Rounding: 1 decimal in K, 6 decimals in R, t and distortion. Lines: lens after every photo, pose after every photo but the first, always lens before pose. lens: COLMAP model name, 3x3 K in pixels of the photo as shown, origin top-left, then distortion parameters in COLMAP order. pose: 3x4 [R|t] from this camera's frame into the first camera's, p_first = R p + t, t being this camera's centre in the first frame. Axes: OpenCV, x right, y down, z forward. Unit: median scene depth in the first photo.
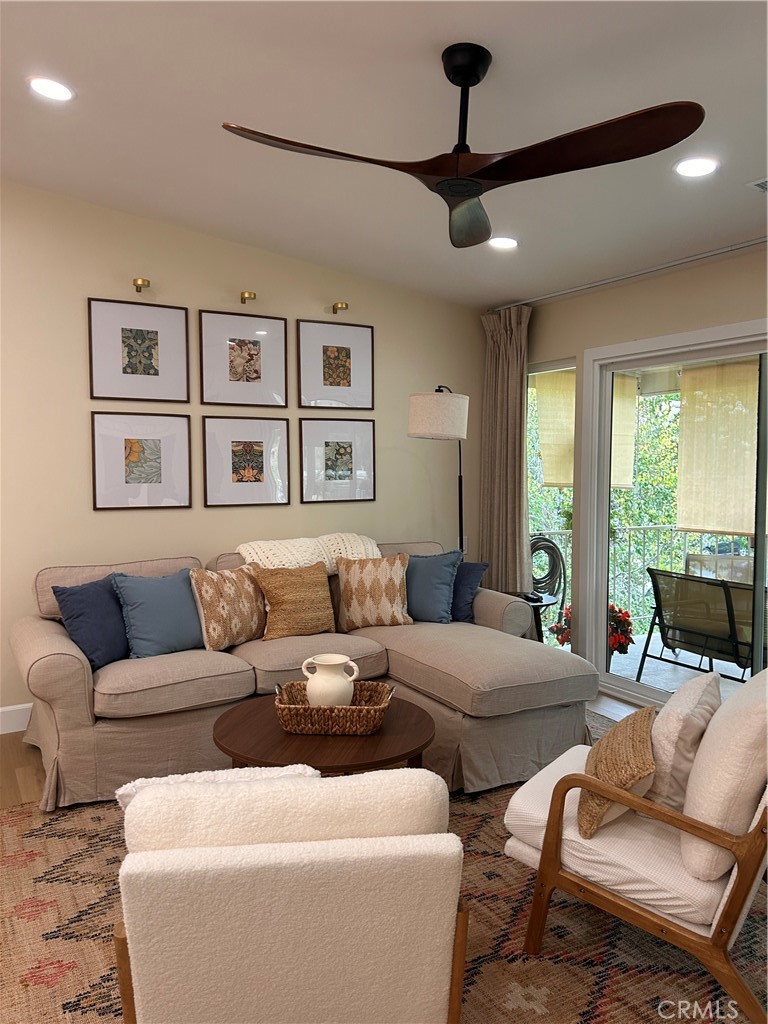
lens RADIAL K [[750.4, 0, 384.0], [0, 750.4, 512.0], [0, 0, 1]] dist [0.053264, -0.059715]
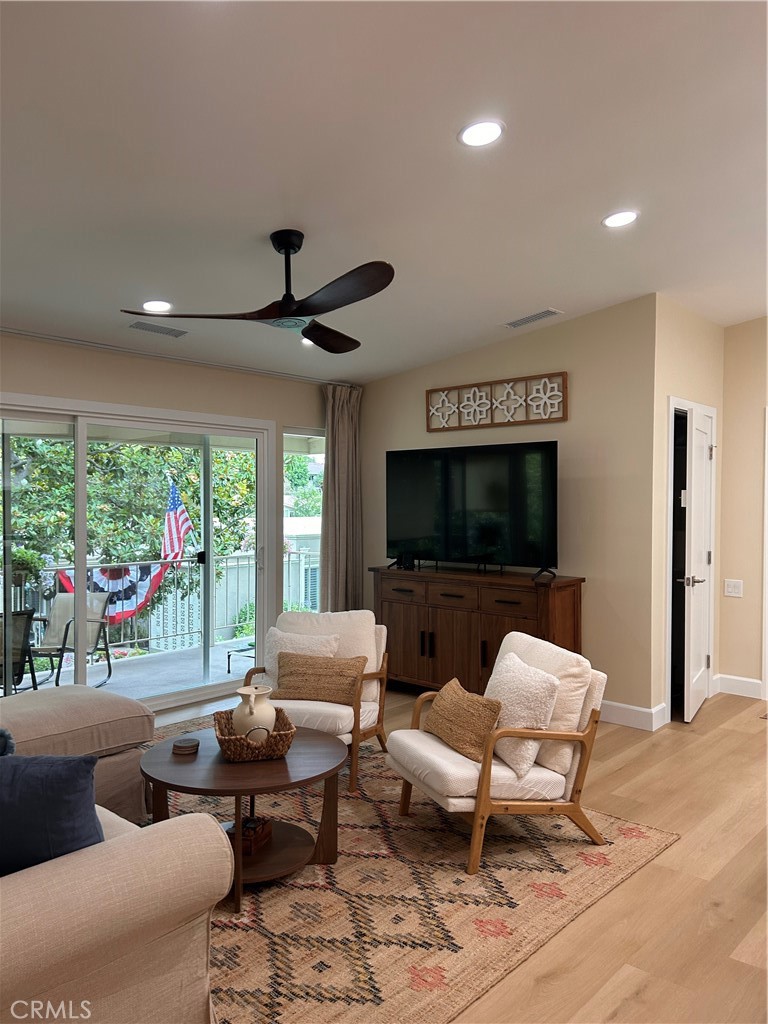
lens RADIAL K [[750.4, 0, 384.0], [0, 750.4, 512.0], [0, 0, 1]] dist [0.053264, -0.059715]
pose [[-0.291888, -0.010395, 0.956396, -1.356252], [0.066353, 0.997312, 0.031090, -0.094718], [-0.954148, 0.072534, -0.290414, 1.287908]]
